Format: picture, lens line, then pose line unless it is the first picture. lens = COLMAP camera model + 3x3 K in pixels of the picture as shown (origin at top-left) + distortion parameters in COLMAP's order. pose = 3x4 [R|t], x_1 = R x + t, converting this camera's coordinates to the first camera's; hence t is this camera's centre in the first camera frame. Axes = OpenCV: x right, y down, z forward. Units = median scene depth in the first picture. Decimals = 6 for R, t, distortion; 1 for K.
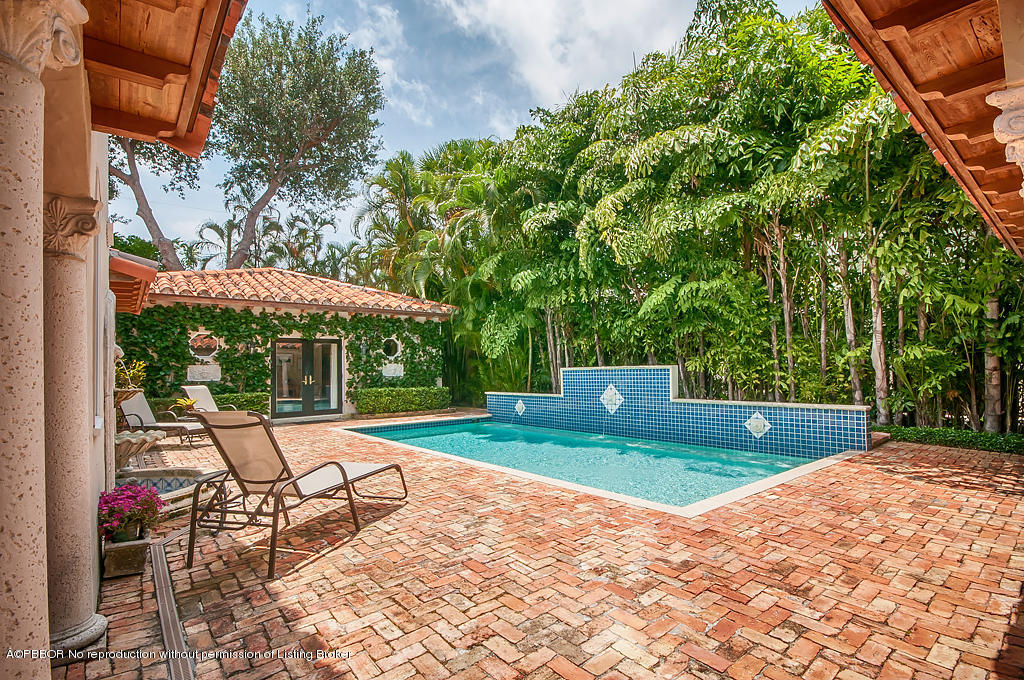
lens RADIAL K [[486.9, 0, 516.0], [0, 486.9, 354.3], [0, 0, 1]] dist [0.000458, 0.000179]
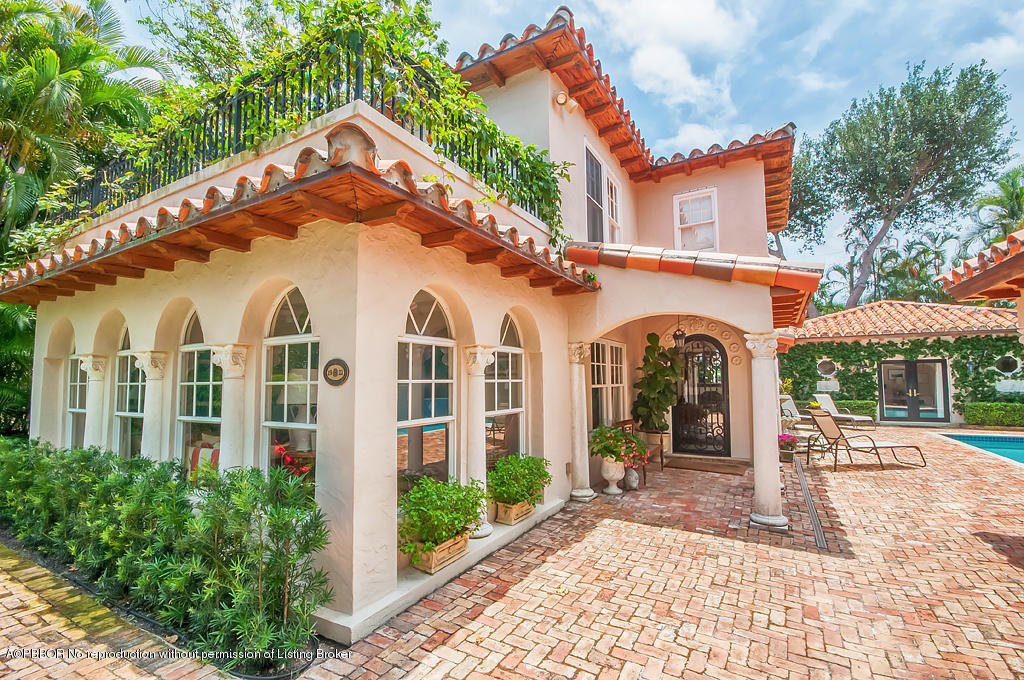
lens RADIAL K [[459.2, 0, 513.9], [0, 459.2, 352.8], [0, 0, 1]] dist [0.005008, -0.008991]
pose [[0.362569, -0.038886, -0.931145, 0.312156], [0.028680, 0.999121, -0.030557, -0.044727], [0.931516, -0.015626, 0.363365, -0.394137]]
